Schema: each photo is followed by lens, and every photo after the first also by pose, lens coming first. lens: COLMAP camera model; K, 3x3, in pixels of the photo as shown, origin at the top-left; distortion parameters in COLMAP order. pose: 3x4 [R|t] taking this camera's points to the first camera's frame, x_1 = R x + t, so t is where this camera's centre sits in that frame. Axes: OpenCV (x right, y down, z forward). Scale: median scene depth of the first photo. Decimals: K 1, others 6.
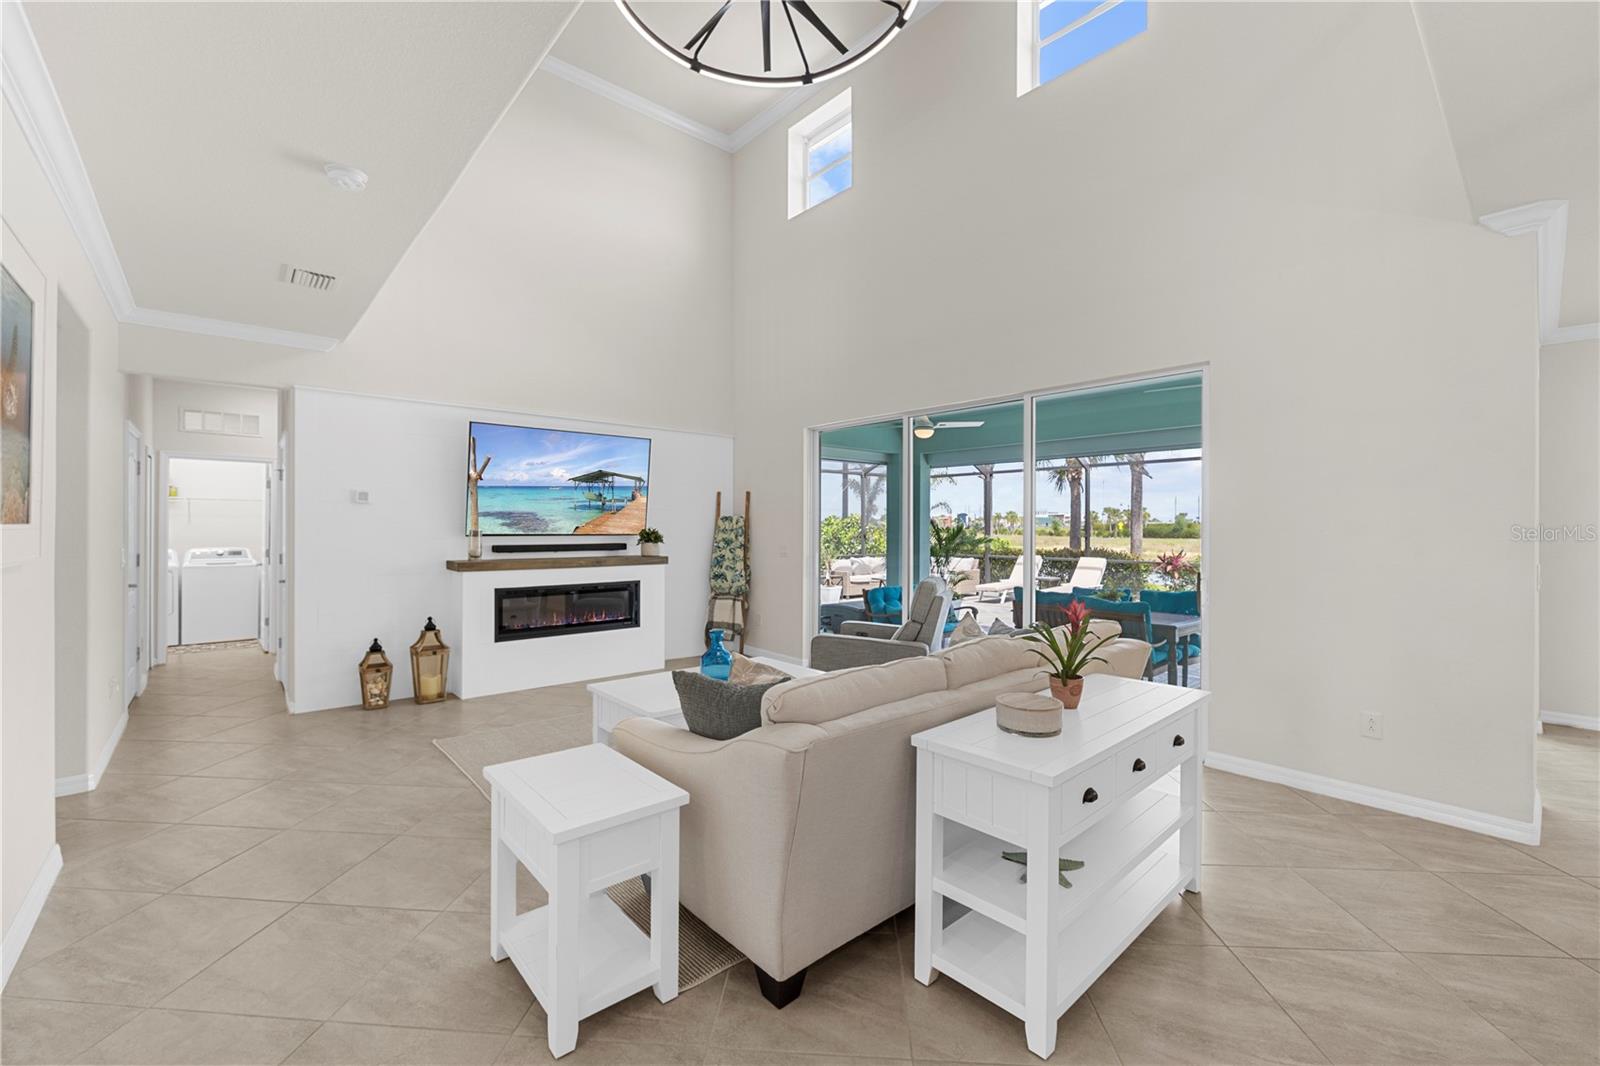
lens RADIAL K [[671.0, 0, 798.3], [0, 671.0, 527.6], [0, 0, 1]] dist [-0.002063, -0.000229]
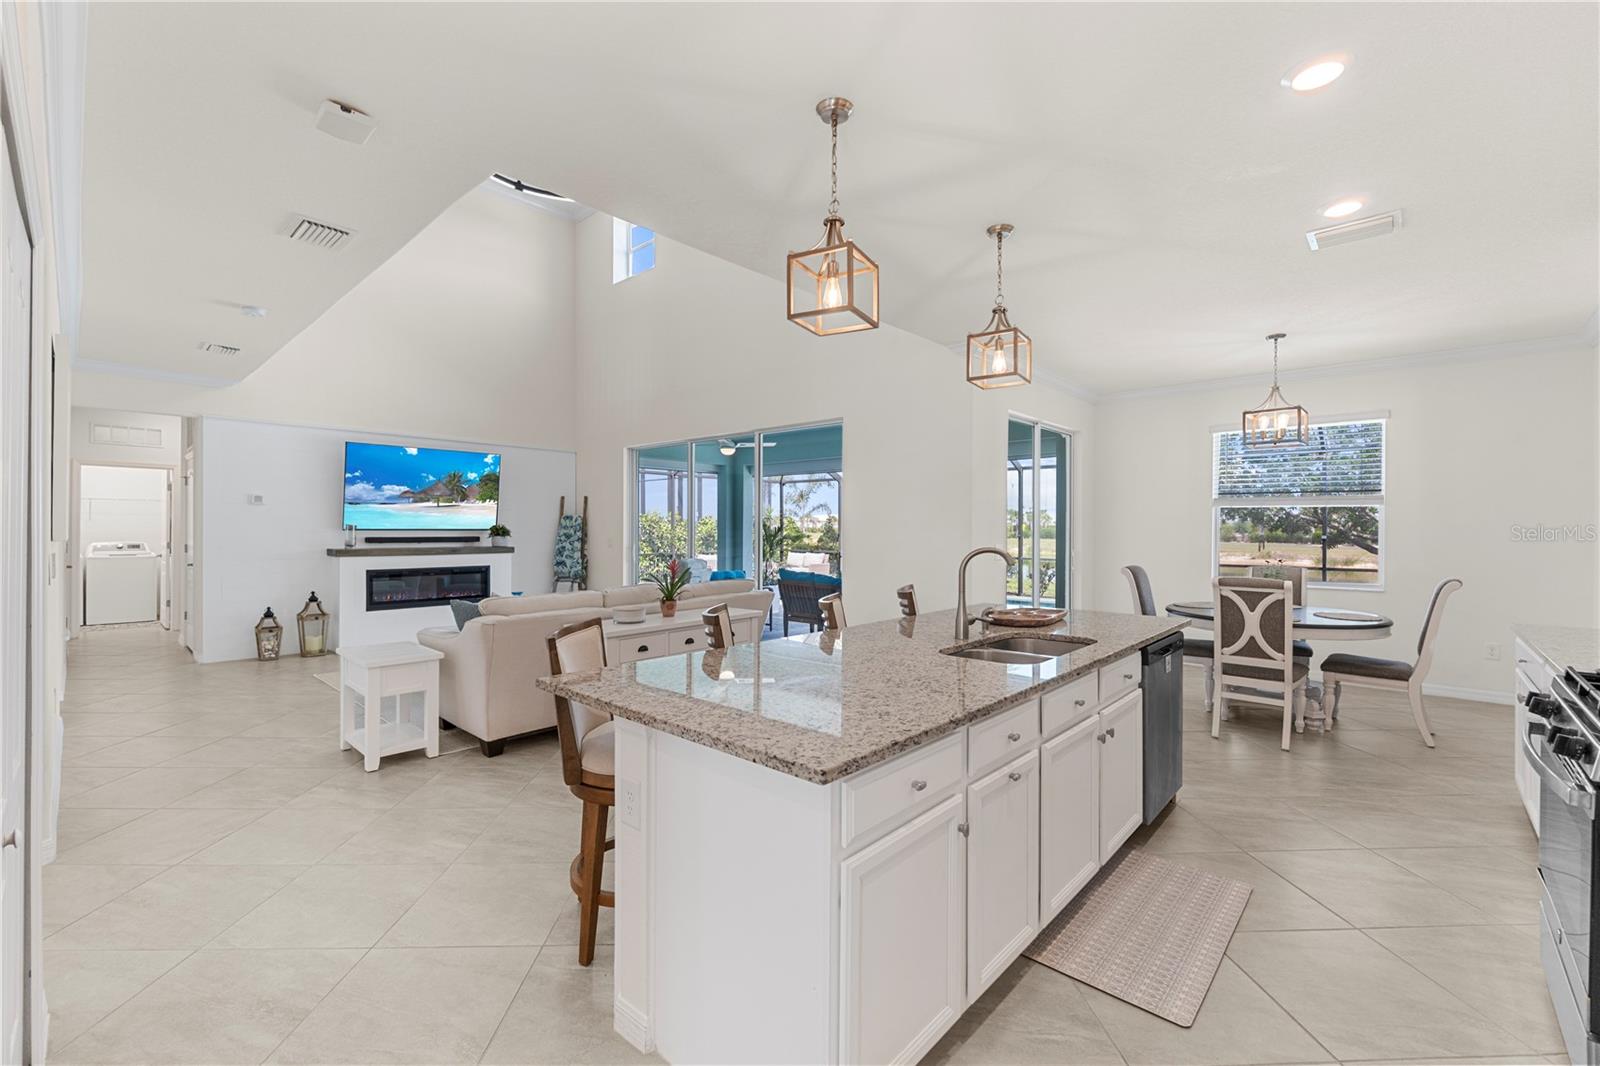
lens RADIAL K [[671.0, 0, 787.9], [0, 671.0, 530.4], [0, 0, 1]] dist [-0.002063, -0.000229]
pose [[0.994610, 0.001328, 0.103678, 0.217745], [-0.001566, 0.999996, 0.002213, 0.009037], [-0.103675, -0.002363, 0.994608, -0.365128]]
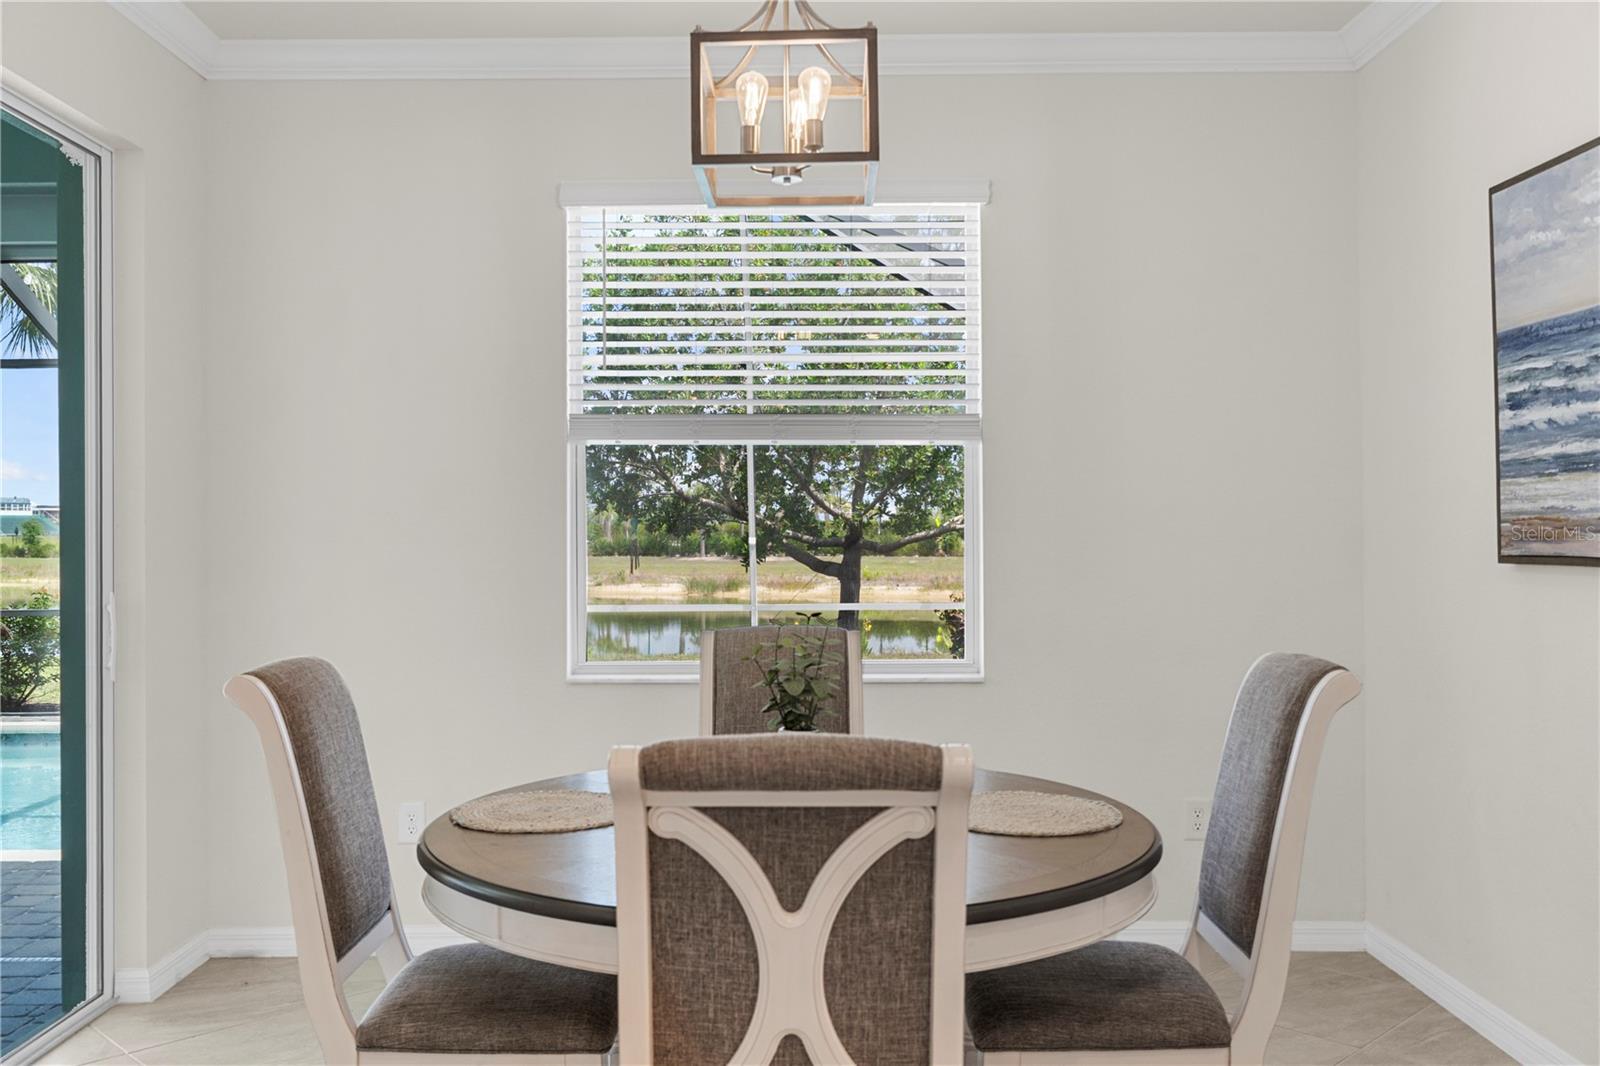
lens RADIAL K [[1373.0, 0, 798.1], [0, 1373.0, 534.5], [0, 0, 1]] dist [-0.010590, -0.008584]
pose [[0.653802, -0.005586, 0.756645, 0.592345], [0.007795, 0.999969, 0.000648, 0.020420], [-0.756626, 0.005474, 0.653825, 0.133900]]
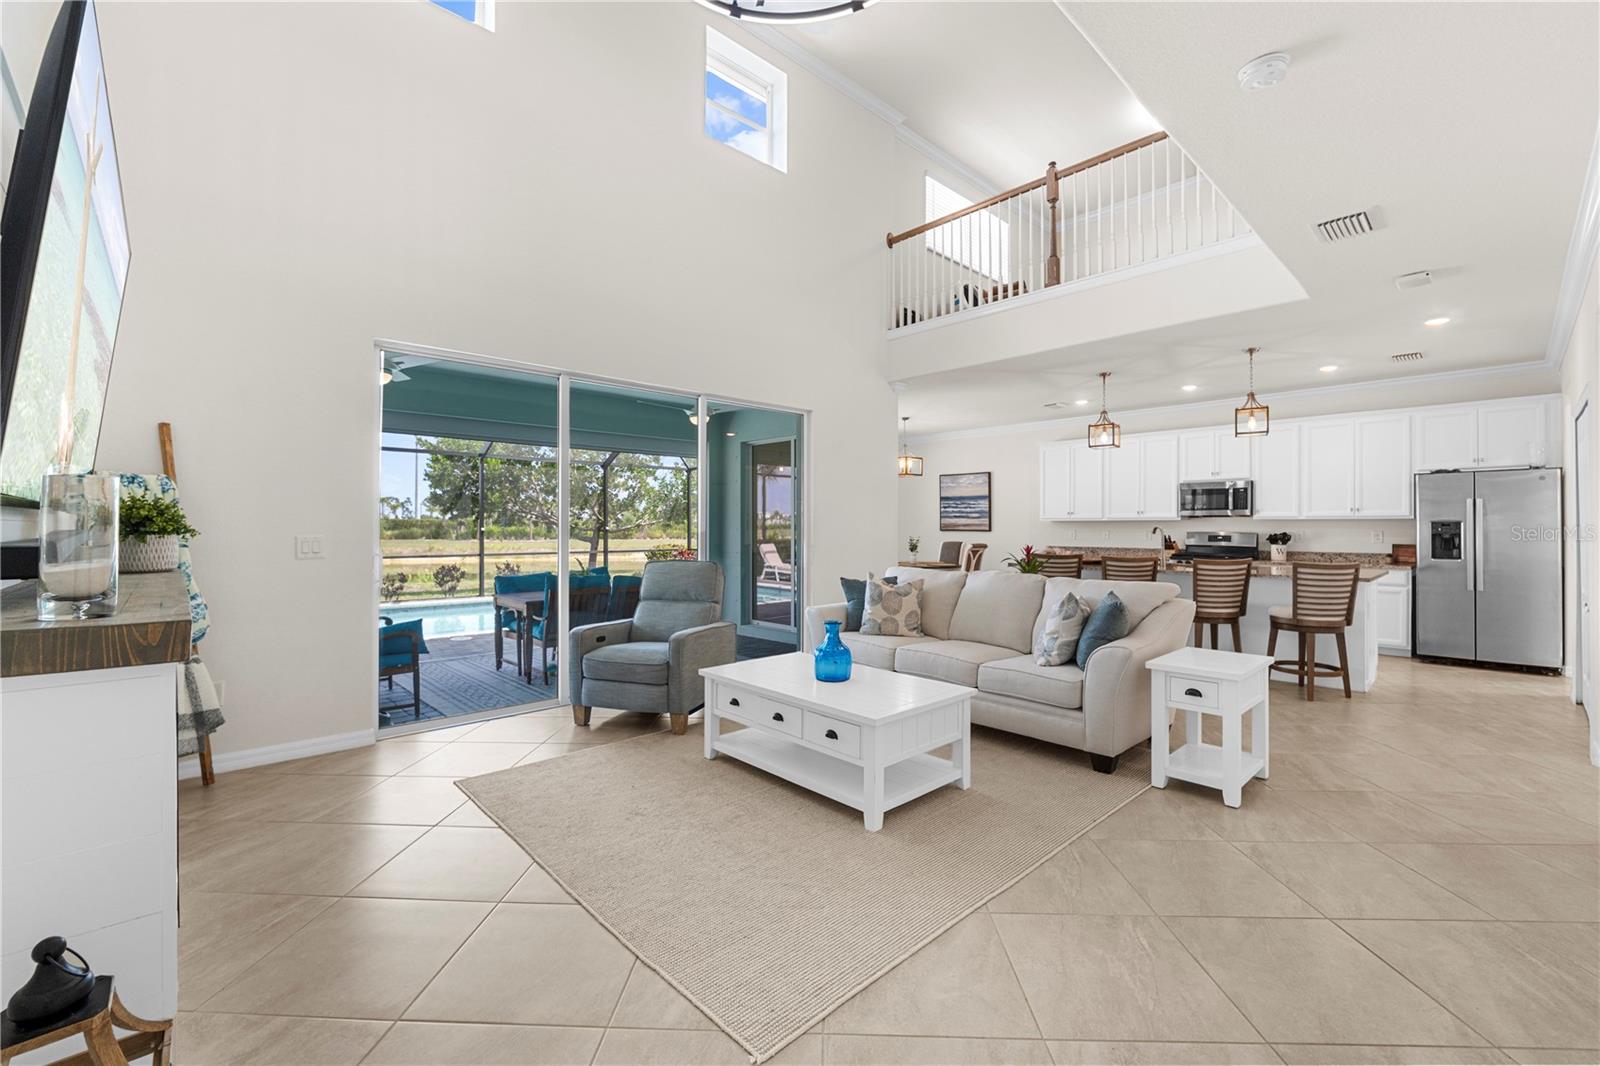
lens RADIAL K [[671.0, 0, 805.4], [0, 671.0, 527.3], [0, 0, 1]] dist [-0.002063, -0.000229]
pose [[-0.045178, -0.002162, 0.998977, -0.728090], [-0.000474, 0.999998, 0.002143, 0.020963], [-0.998979, -0.000377, -0.045179, 0.790592]]
